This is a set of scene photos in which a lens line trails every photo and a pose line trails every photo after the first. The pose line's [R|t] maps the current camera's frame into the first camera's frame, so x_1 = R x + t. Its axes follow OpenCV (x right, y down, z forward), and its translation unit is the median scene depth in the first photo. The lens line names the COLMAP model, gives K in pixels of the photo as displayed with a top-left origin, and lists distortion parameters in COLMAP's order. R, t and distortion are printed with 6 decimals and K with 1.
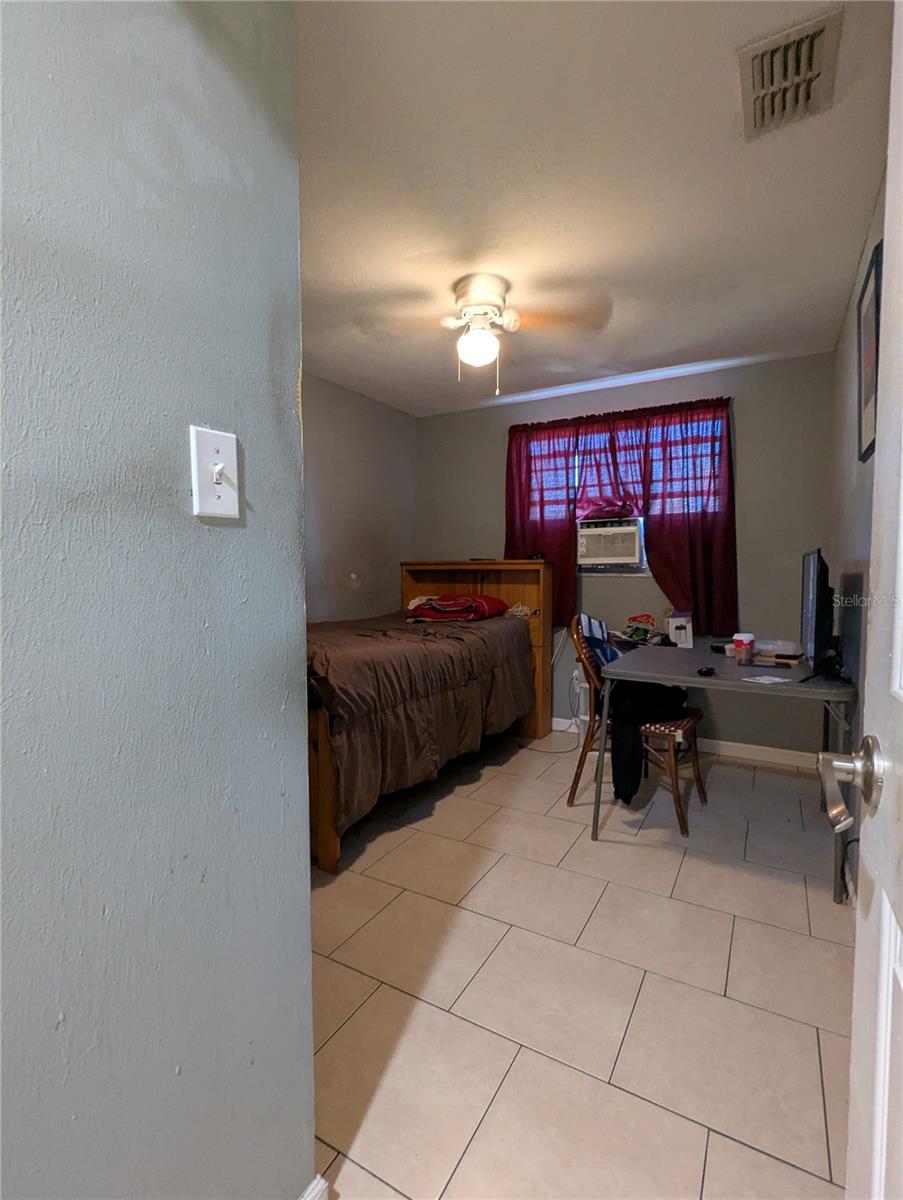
lens RADIAL K [[570.7, 0, 445.6], [0, 570.7, 598.3], [0, 0, 1]] dist [0.000072, -0.000001]
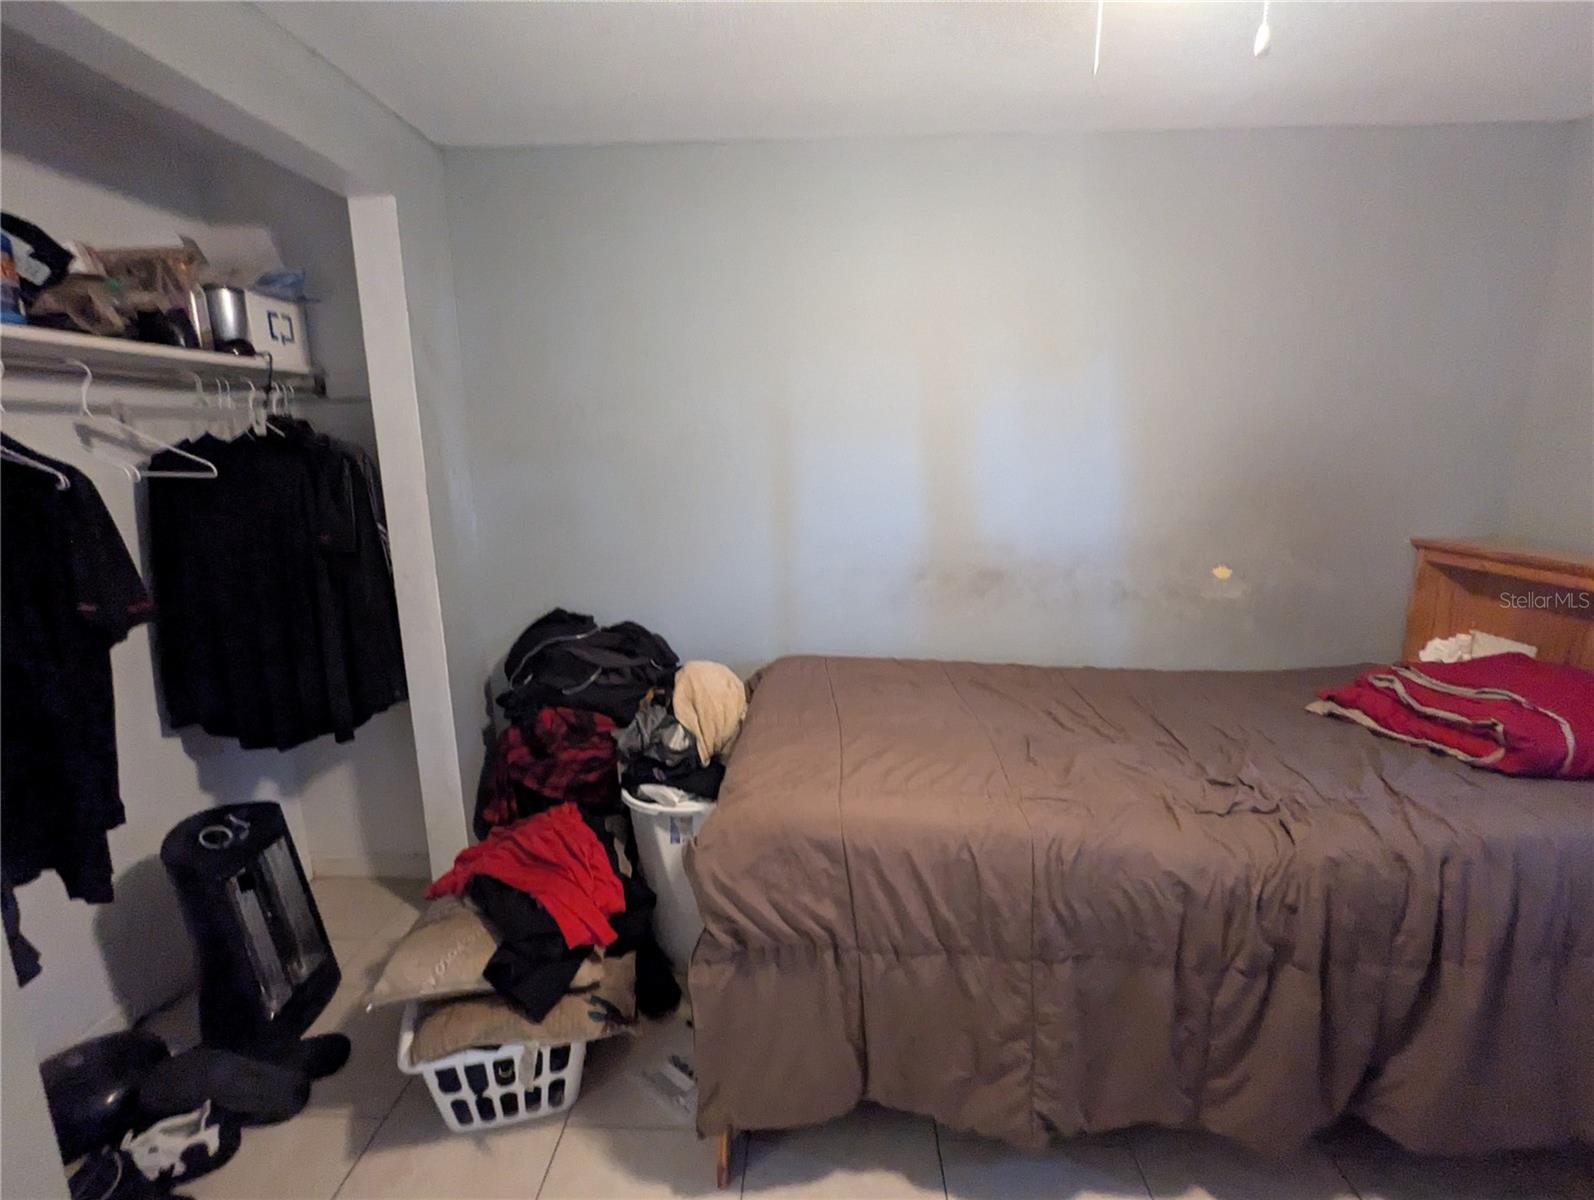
lens RADIAL K [[758.1, 0, 794.9], [0, 758.1, 606.0], [0, 0, 1]] dist [0.000072, -0.000001]
pose [[0.454188, 0.178281, -0.872886, 0.226040], [-0.028118, 0.982153, 0.185968, -0.122132], [0.890462, -0.059920, 0.451095, 0.452885]]
